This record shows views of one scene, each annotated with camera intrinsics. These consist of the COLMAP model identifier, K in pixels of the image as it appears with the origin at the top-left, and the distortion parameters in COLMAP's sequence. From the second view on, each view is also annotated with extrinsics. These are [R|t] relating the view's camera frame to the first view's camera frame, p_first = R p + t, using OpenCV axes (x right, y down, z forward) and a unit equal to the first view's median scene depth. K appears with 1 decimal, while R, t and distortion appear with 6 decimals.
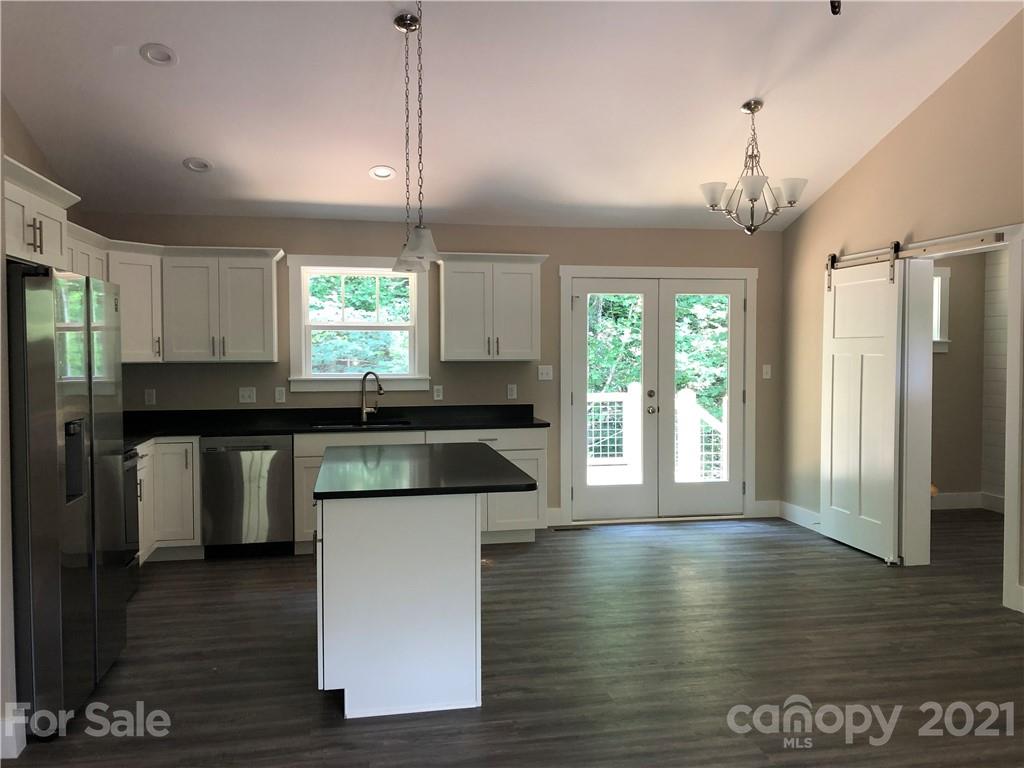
lens RADIAL K [[832.8, 0, 512.0], [0, 832.8, 384.0], [0, 0, 1]] dist [-0.002595, -0.001583]
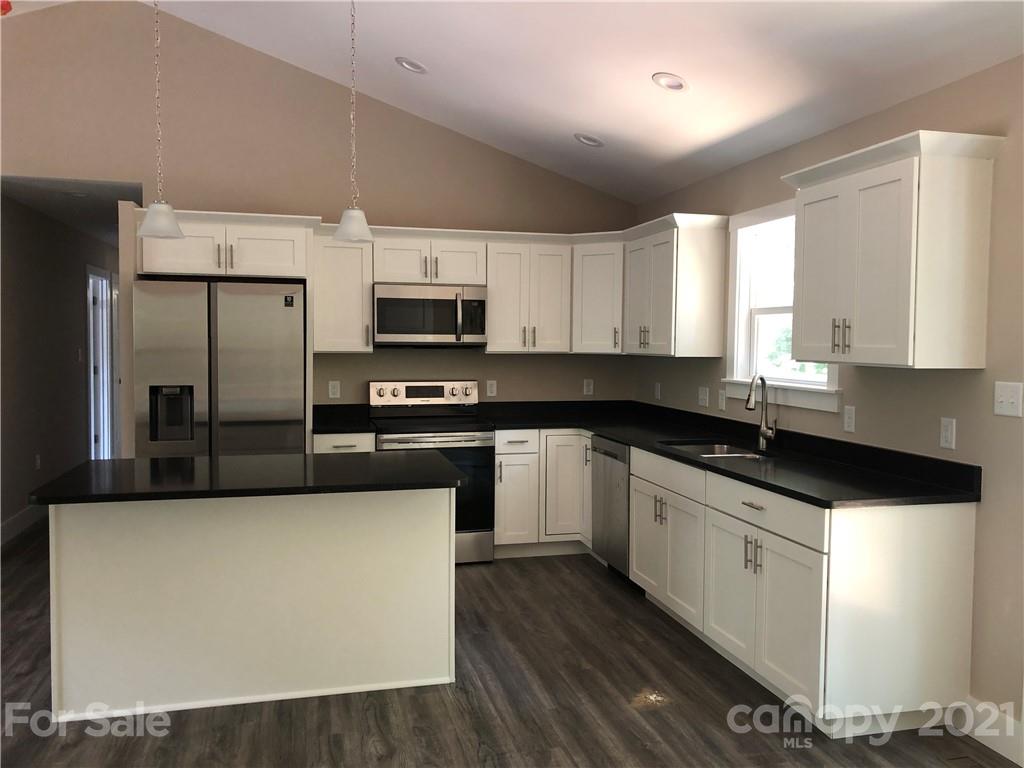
lens RADIAL K [[844.8, 0, 512.0], [0, 844.8, 384.0], [0, 0, 1]] dist [0.043968, 0.001189]
pose [[0.060758, 0.054932, -0.996640, 0.492400], [-0.043586, 0.997678, 0.052332, -0.034831], [0.997200, 0.040260, 0.063011, 0.756393]]
